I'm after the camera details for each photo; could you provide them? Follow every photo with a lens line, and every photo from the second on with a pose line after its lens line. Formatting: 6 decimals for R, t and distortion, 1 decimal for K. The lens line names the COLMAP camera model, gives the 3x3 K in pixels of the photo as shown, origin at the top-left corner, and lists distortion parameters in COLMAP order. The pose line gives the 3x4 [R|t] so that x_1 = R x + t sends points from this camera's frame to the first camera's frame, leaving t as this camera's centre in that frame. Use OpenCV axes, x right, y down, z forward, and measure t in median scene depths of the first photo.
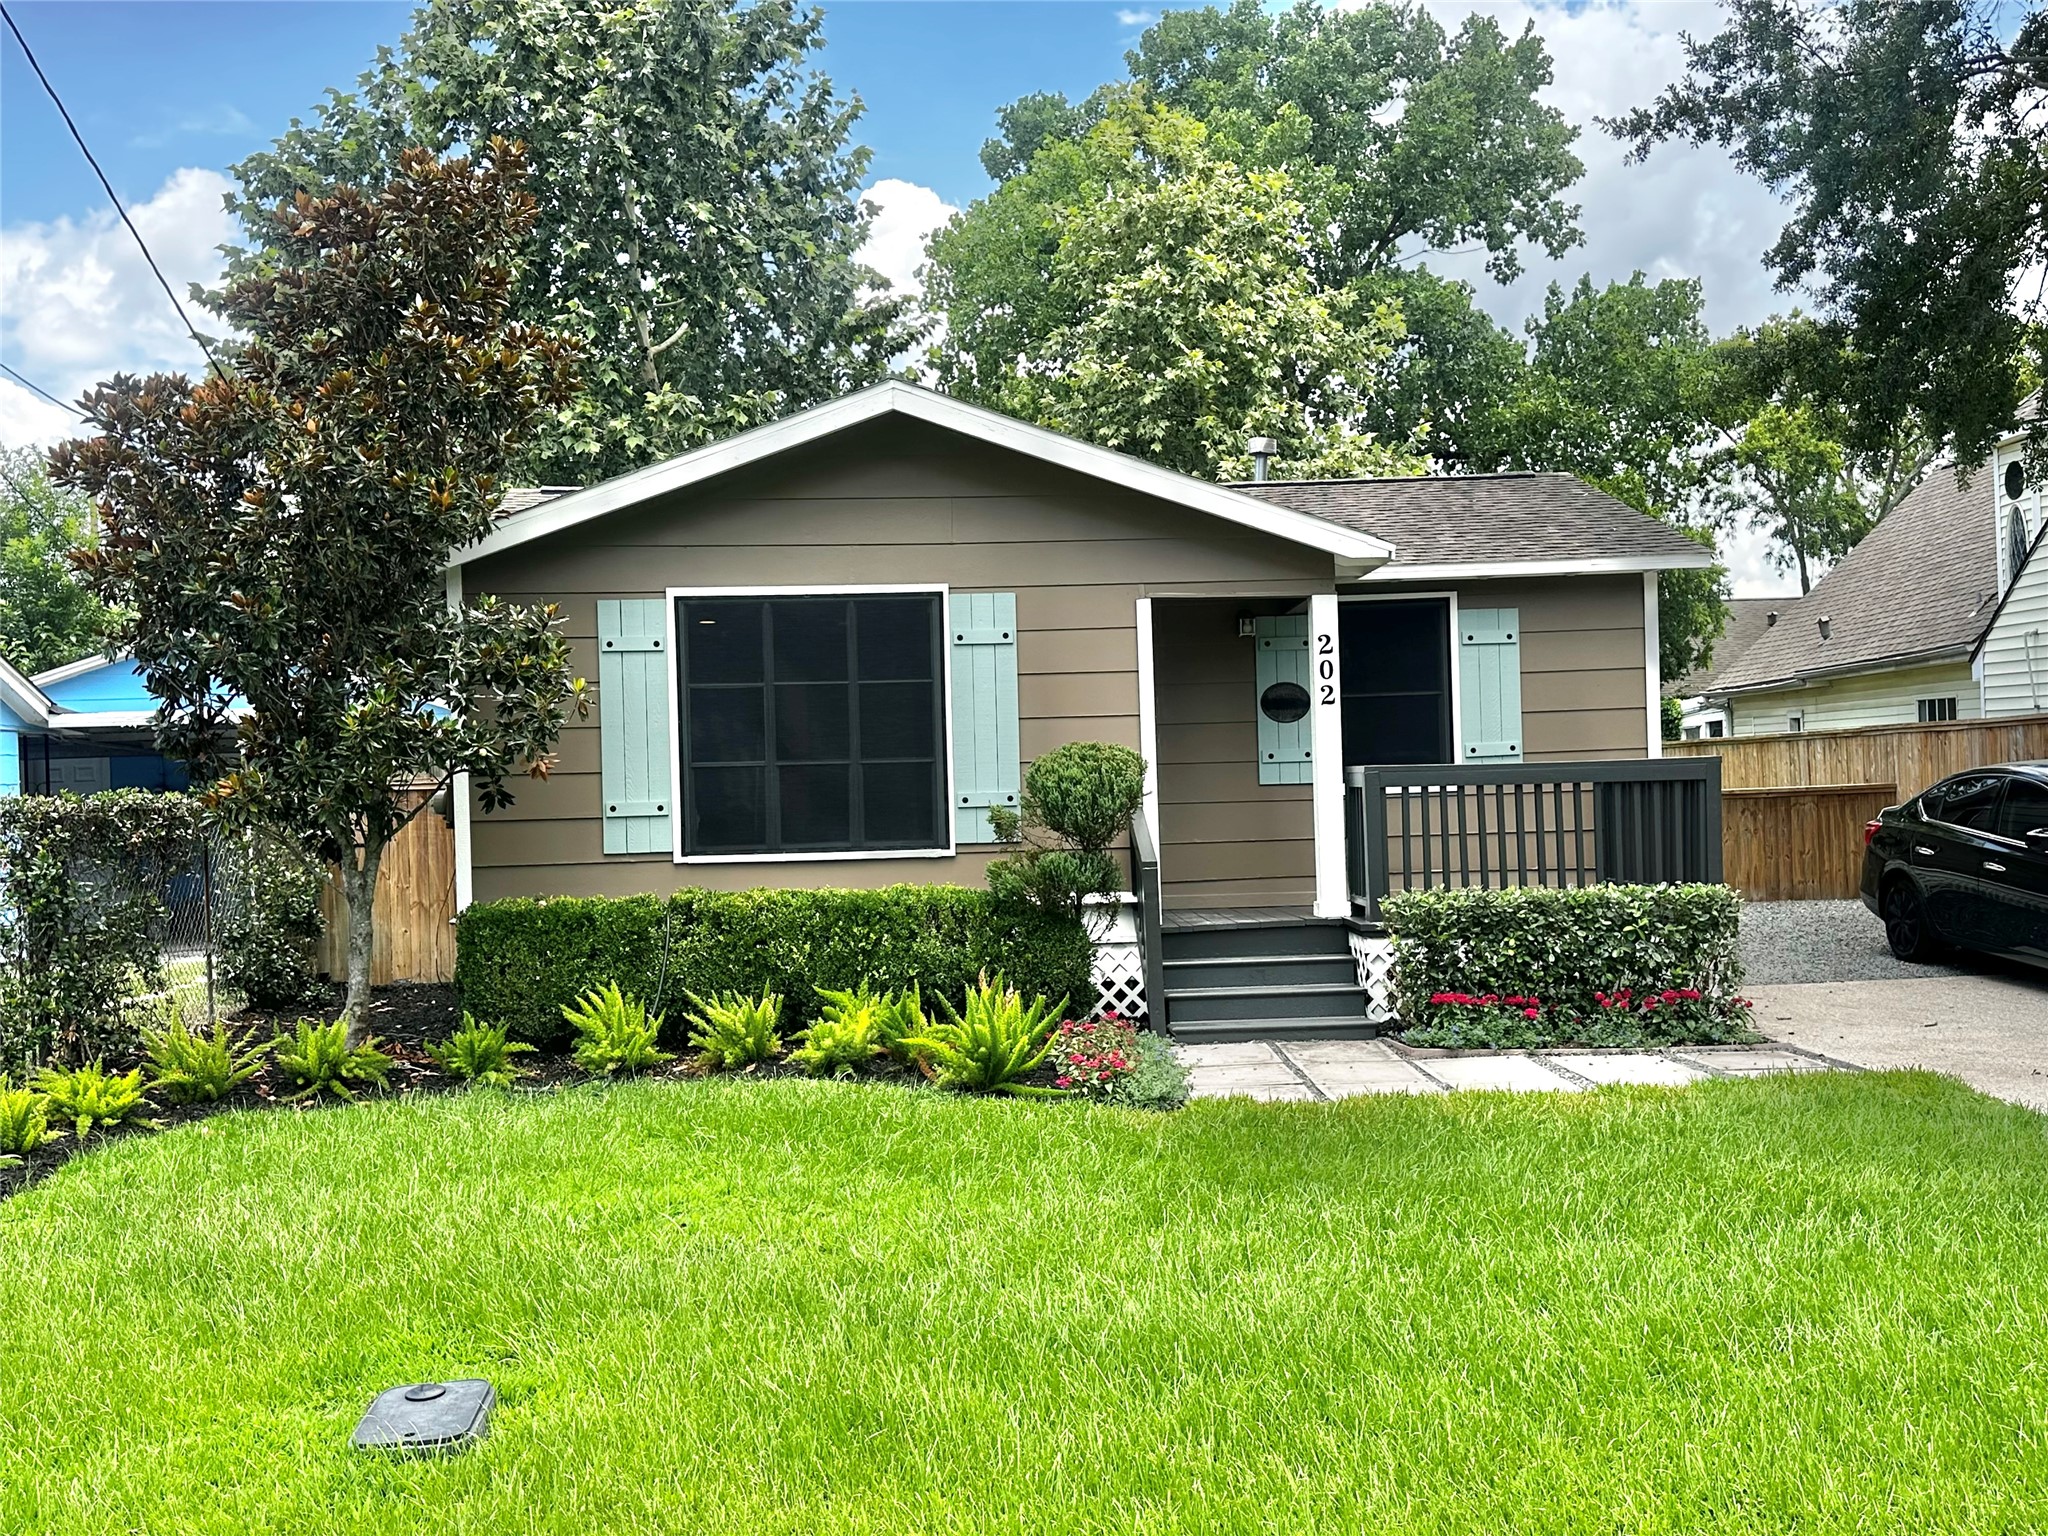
lens RADIAL K [[1897.2, 0, 1024.0], [0, 1897.2, 768.0], [0, 0, 1]] dist [0.009932, 0.002731]
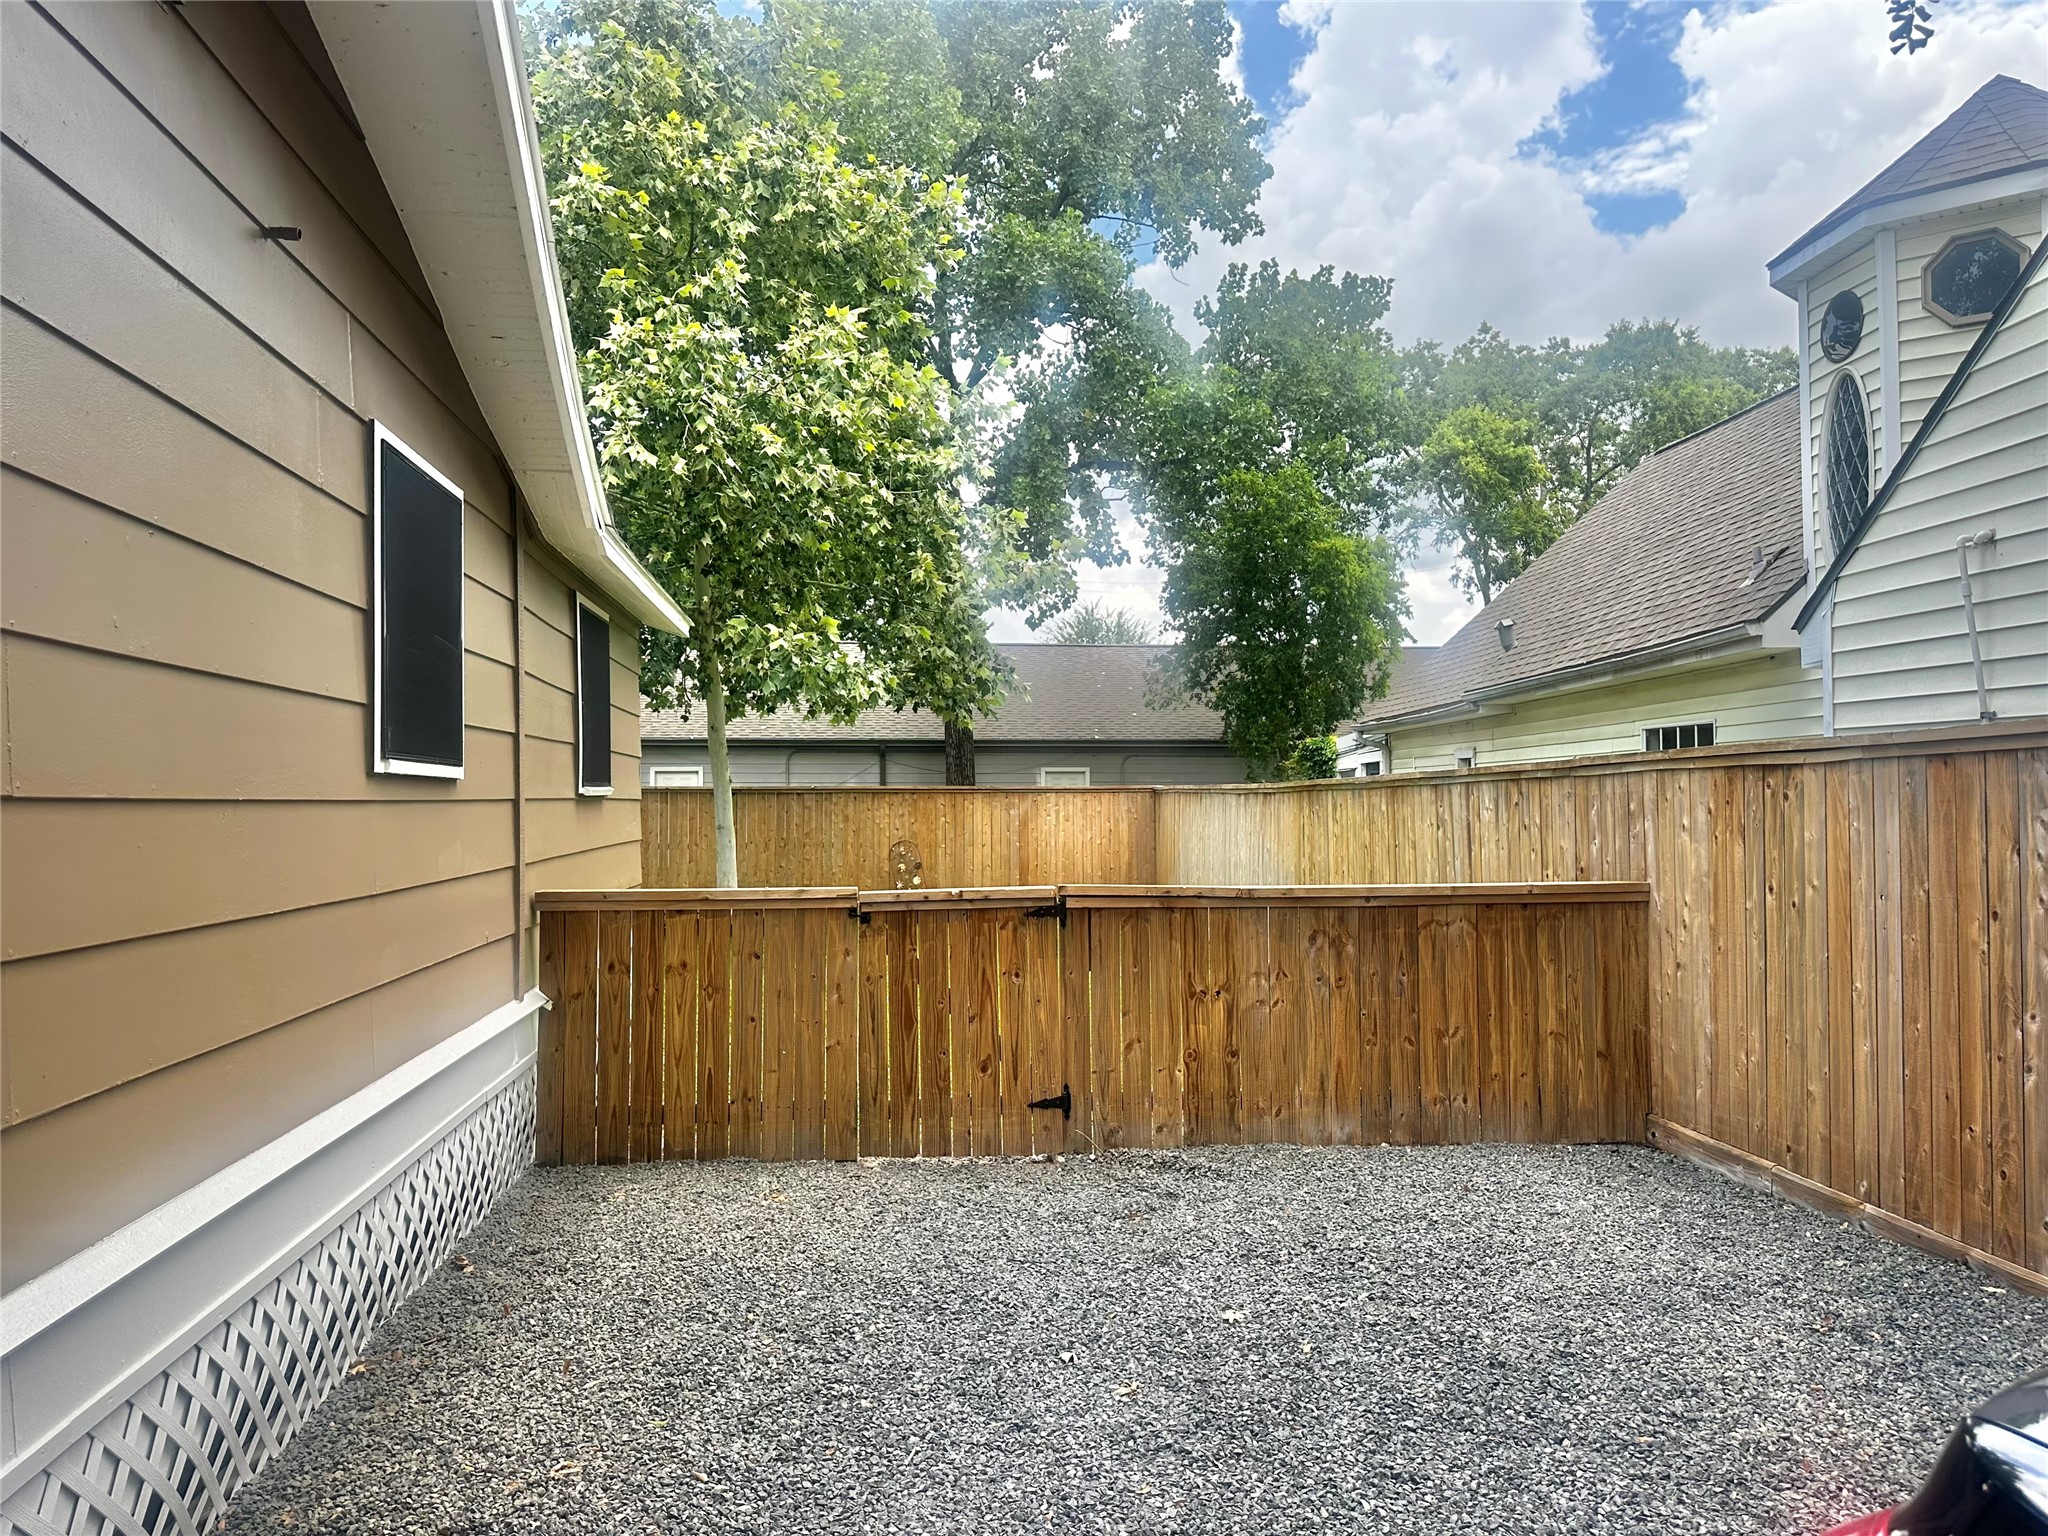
lens RADIAL K [[1545.9, 0, 1024.0], [0, 1545.9, 768.0], [0, 0, 1]] dist [-0.001096, 0.000476]
pose [[0.995558, 0.029966, 0.089250, 0.176338], [-0.028296, 0.999401, -0.019913, -0.005084], [-0.089793, 0.017299, 0.995810, 0.411021]]
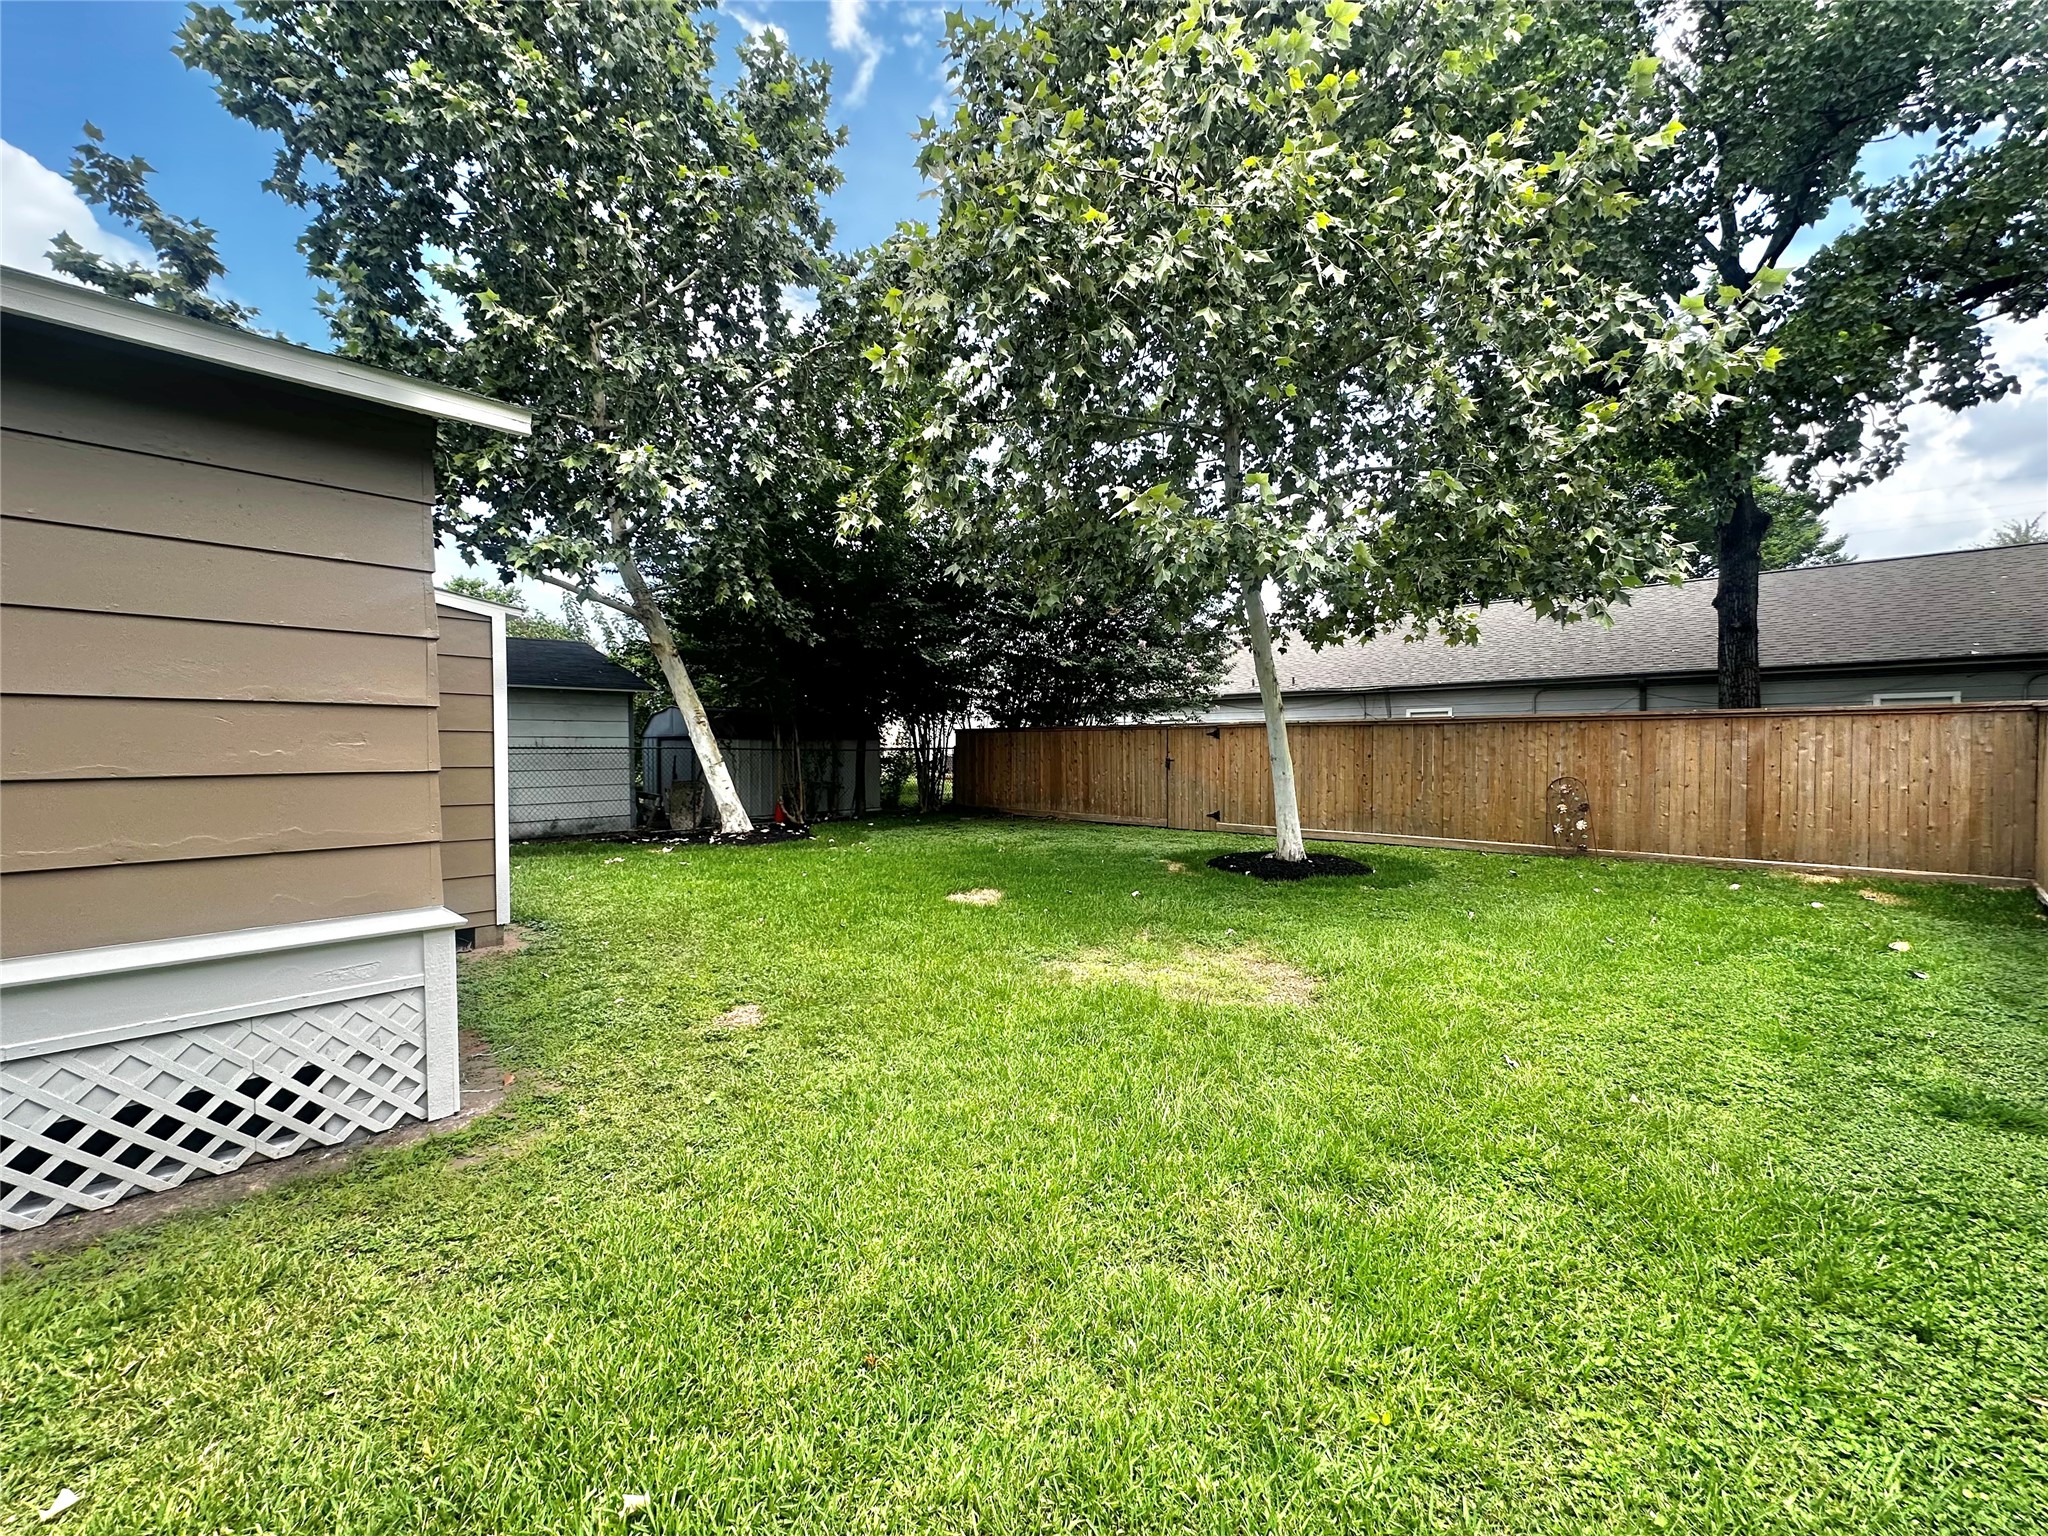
lens RADIAL K [[824.8, 0, 1024.0], [0, 824.8, 768.0], [0, 0, 1]] dist [-0.001090, -0.000272]
pose [[0.732932, 0.047310, -0.678655, 0.232620], [-0.005042, 0.997929, 0.064122, -0.006919], [0.680283, -0.043575, 0.731653, 0.669769]]
